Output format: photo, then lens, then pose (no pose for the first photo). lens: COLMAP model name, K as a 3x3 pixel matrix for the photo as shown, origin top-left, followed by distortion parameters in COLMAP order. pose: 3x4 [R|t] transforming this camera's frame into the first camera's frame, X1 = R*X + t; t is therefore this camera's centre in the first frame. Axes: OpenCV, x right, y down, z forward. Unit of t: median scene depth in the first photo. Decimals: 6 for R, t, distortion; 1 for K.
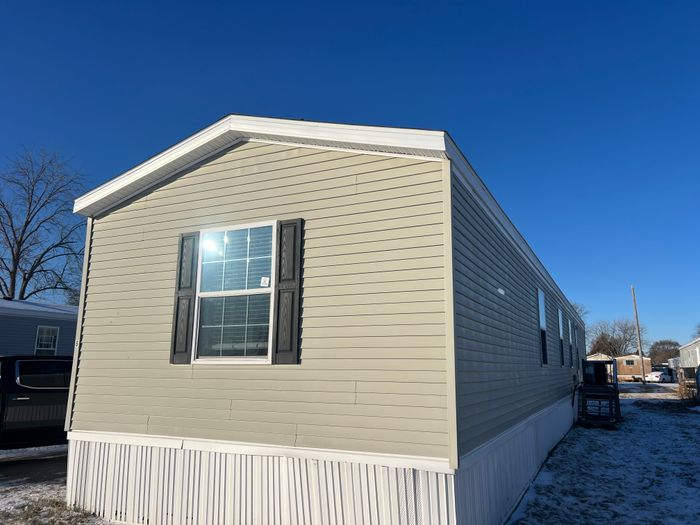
lens RADIAL K [[532.3, 0, 350.0], [0, 532.3, 262.5], [0, 0, 1]] dist [0.047863, -0.004938]
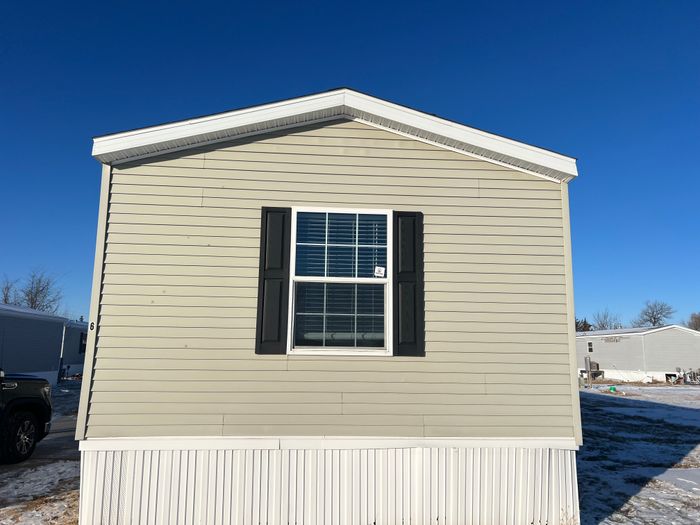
lens RADIAL K [[532.3, 0, 350.0], [0, 532.3, 262.5], [0, 0, 1]] dist [0.047863, -0.004938]
pose [[0.863591, 0.089343, 0.496213, -0.682436], [-0.102690, 0.994713, -0.000379, 0.025586], [-0.493624, -0.050628, 0.868201, 0.181291]]
